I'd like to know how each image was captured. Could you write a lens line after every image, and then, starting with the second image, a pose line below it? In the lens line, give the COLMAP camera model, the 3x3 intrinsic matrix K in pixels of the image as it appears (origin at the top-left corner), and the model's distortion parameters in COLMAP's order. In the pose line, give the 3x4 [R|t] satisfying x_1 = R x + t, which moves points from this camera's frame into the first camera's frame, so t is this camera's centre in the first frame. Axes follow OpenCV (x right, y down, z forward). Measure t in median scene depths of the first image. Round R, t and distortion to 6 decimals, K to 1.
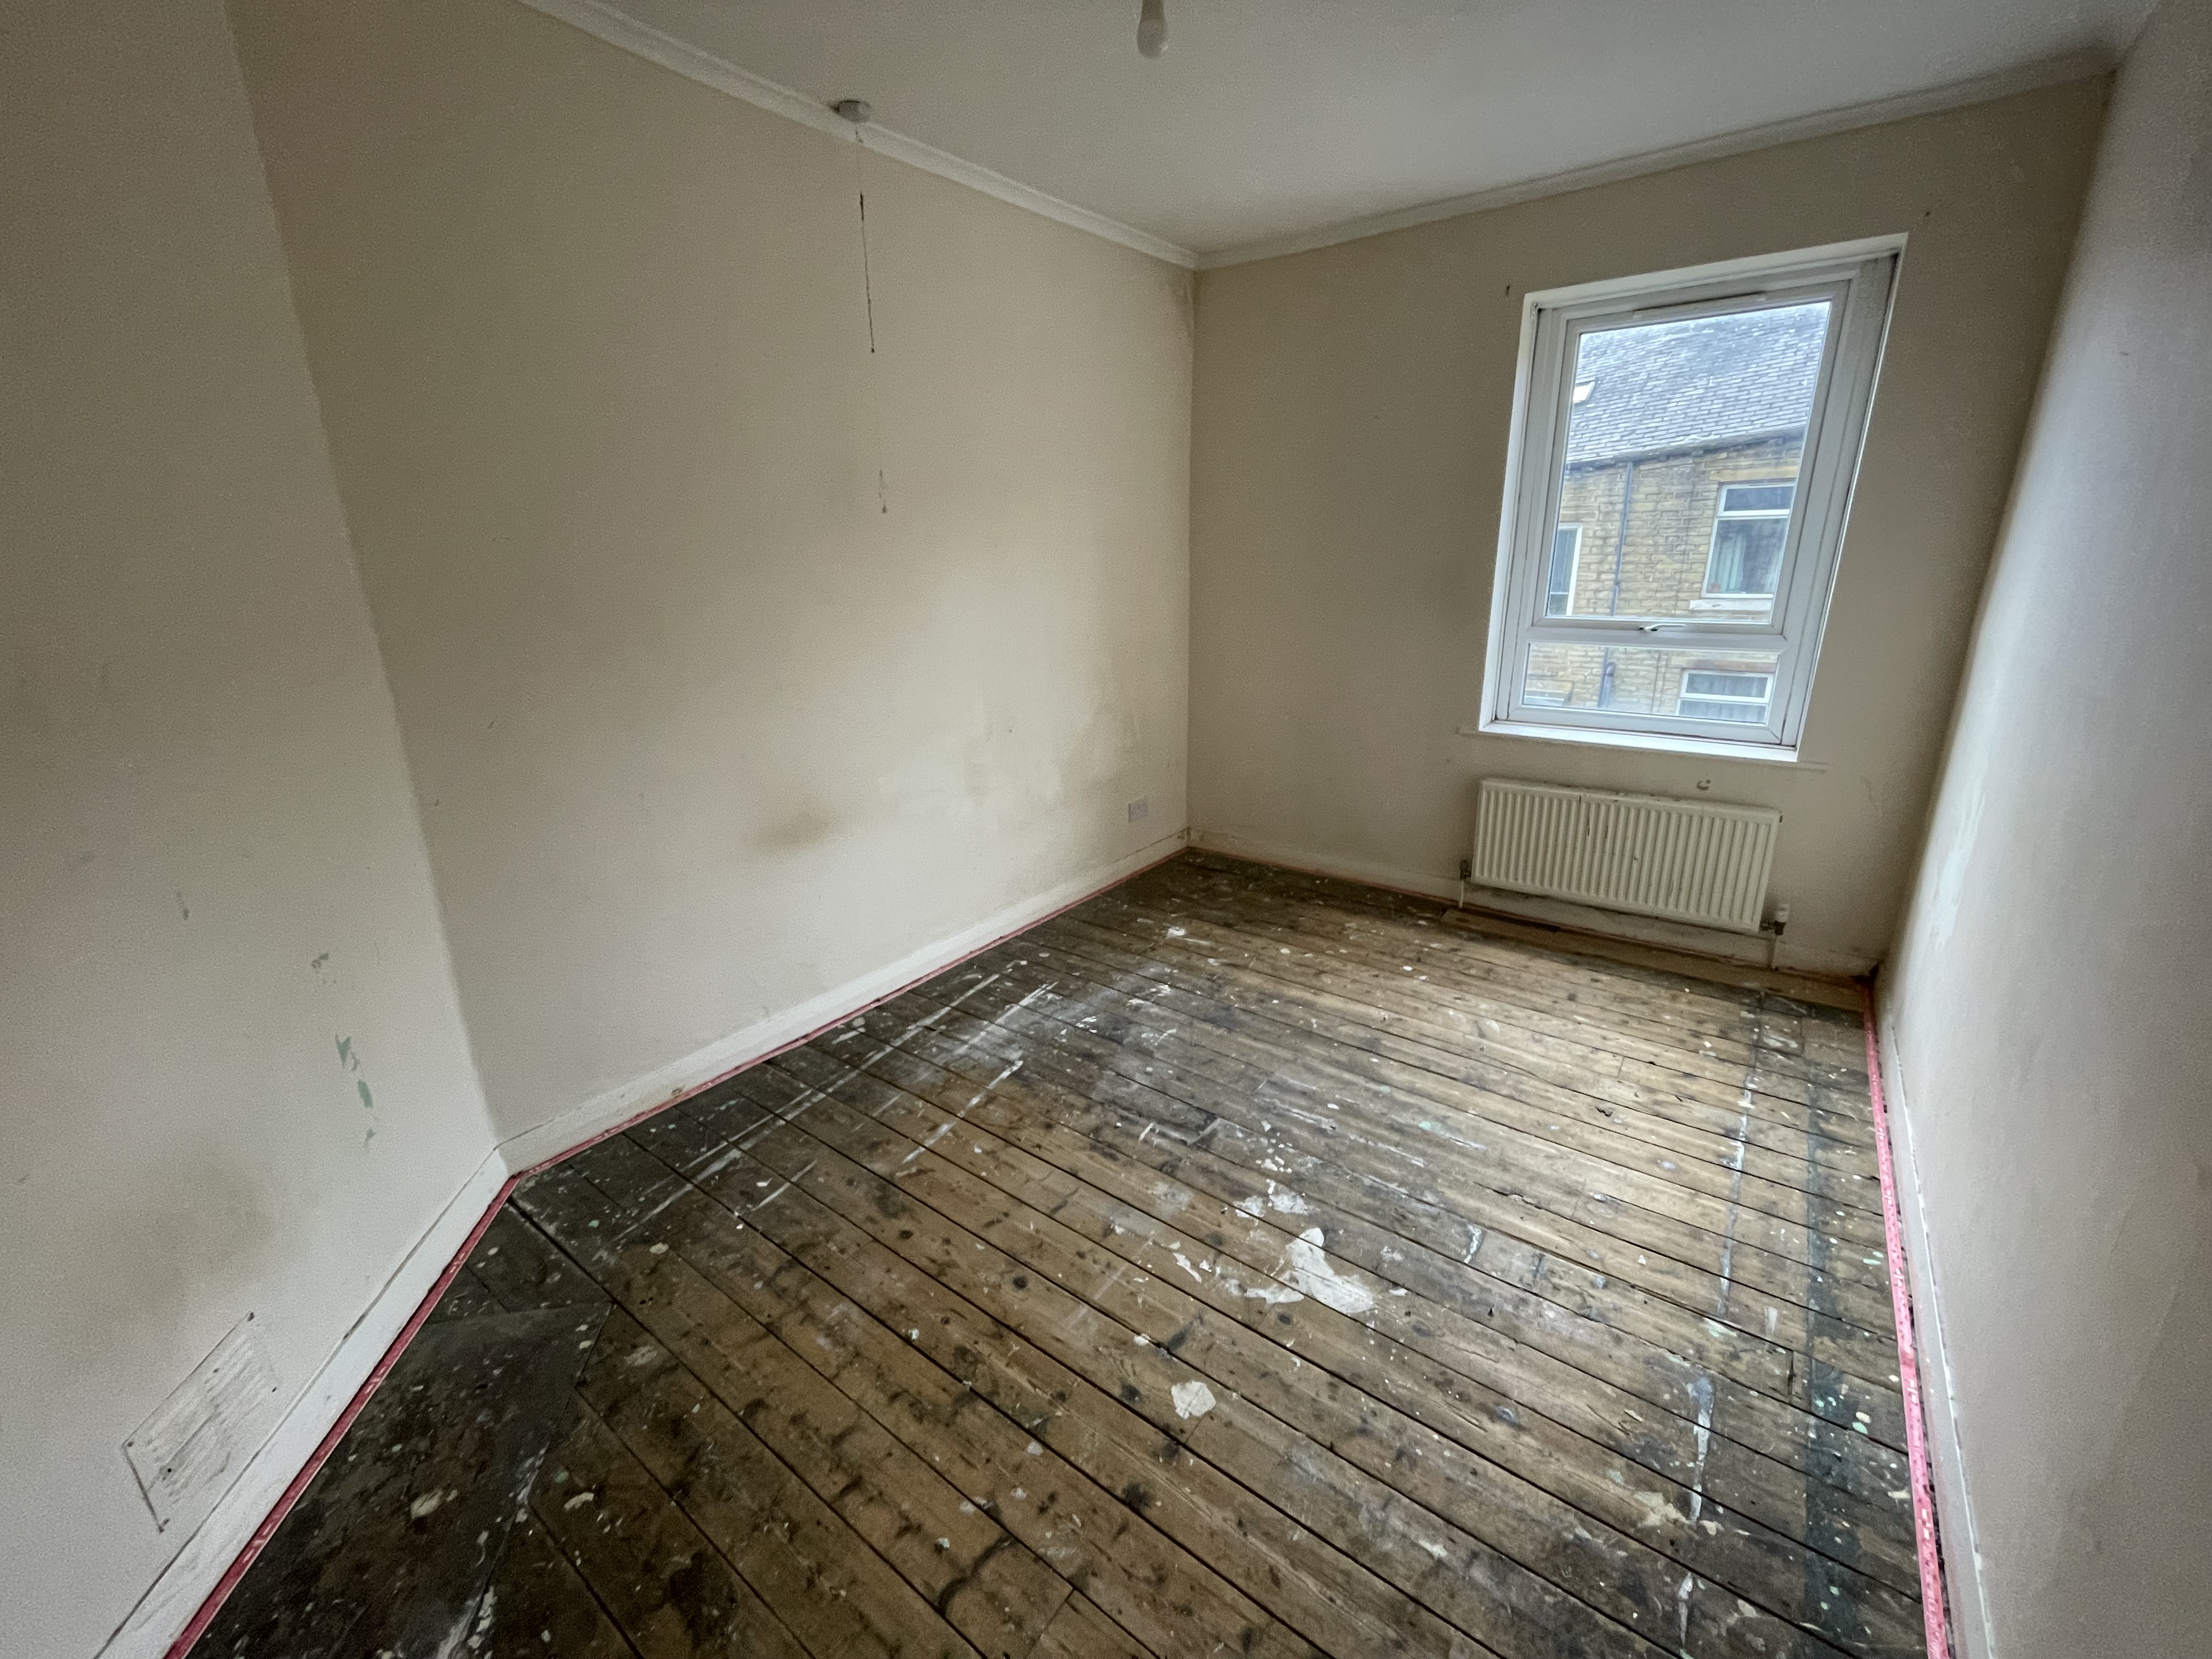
lens RADIAL K [[900.7, 0, 1124.3], [0, 900.7, 811.8], [0, 0, 1]] dist [0.001832, -0.000053]
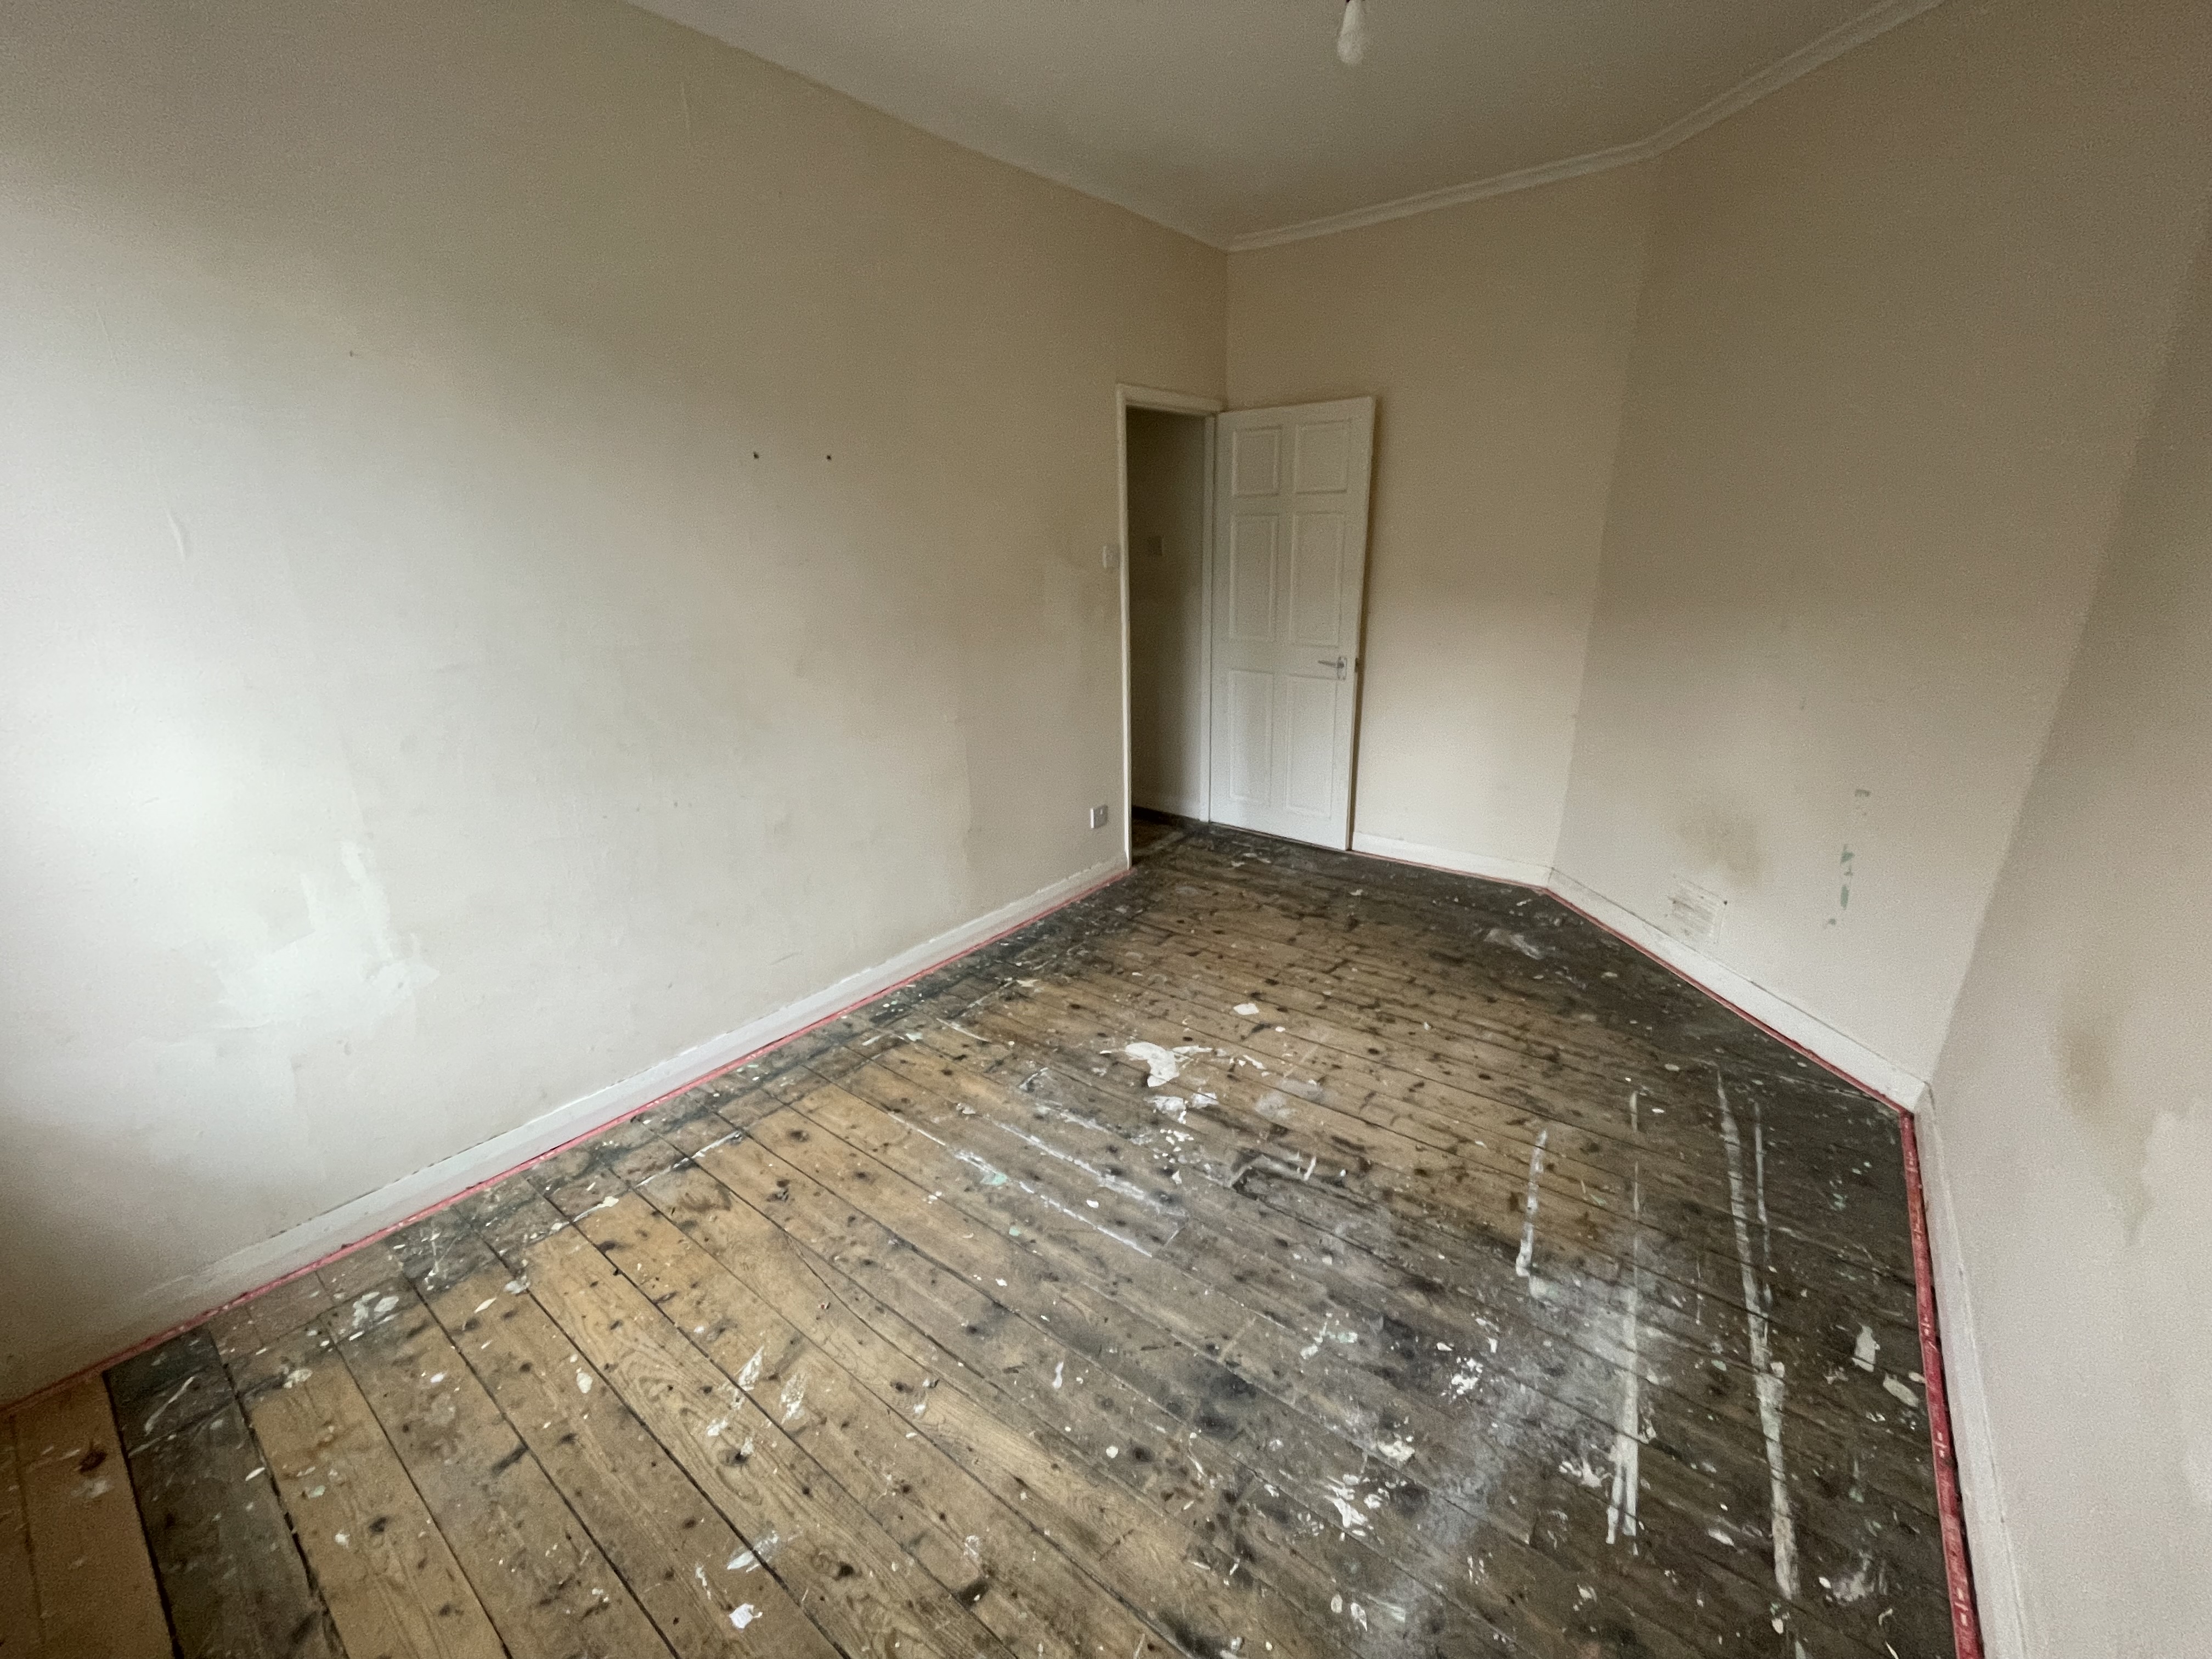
lens RADIAL K [[900.7, 0, 1107.8], [0, 900.7, 827.5], [0, 0, 1]] dist [0.001832, -0.000053]
pose [[-0.999010, 0.016198, 0.041425, 0.171413], [0.036720, 0.825922, 0.562588, -0.416840], [-0.025101, 0.563552, -0.825699, 1.444257]]
